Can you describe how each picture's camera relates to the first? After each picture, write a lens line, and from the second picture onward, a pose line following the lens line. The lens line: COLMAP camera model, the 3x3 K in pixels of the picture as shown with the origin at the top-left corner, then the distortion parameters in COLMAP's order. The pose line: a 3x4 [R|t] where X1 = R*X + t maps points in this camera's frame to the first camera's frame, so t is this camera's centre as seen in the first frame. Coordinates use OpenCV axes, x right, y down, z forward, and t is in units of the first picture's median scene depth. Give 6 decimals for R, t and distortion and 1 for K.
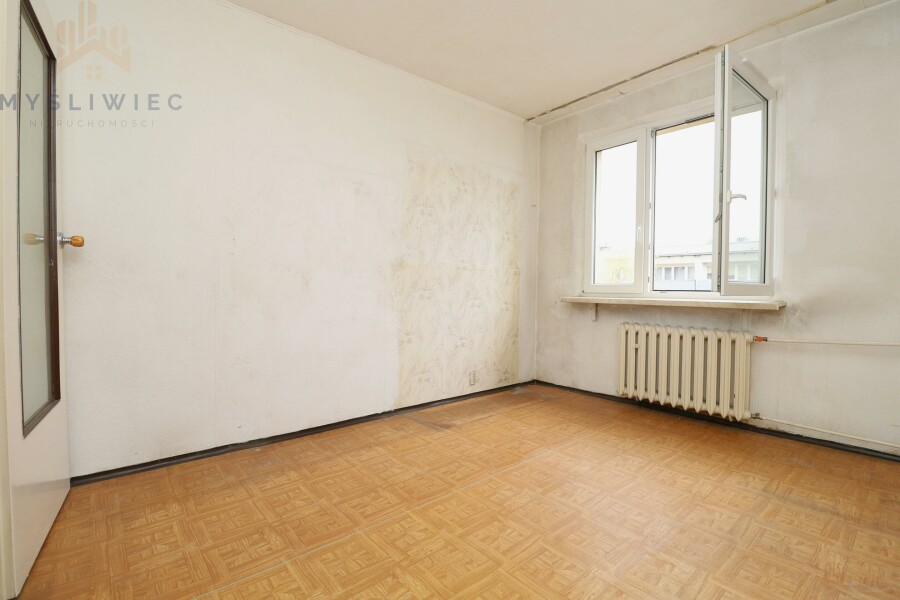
lens RADIAL K [[416.7, 0, 454.8], [0, 416.7, 288.6], [0, 0, 1]] dist [0.003108, -0.013191]
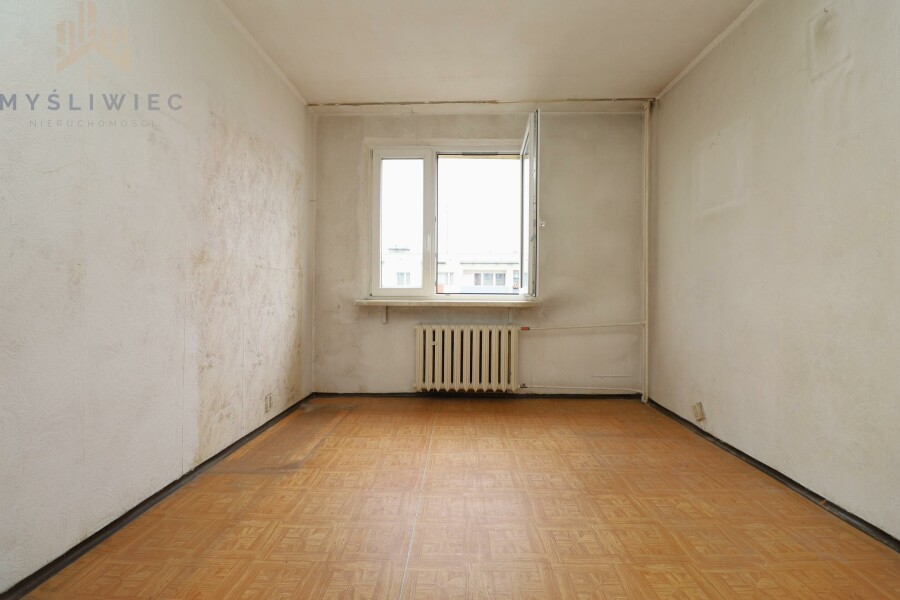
lens RADIAL K [[416.7, 0, 454.8], [0, 416.7, 288.6], [0, 0, 1]] dist [0.003108, -0.013191]
pose [[0.666341, 0.006275, 0.745621, -0.342188], [0.000613, 0.999960, -0.008963, 0.001371], [-0.745647, 0.006430, 0.666310, 0.204078]]
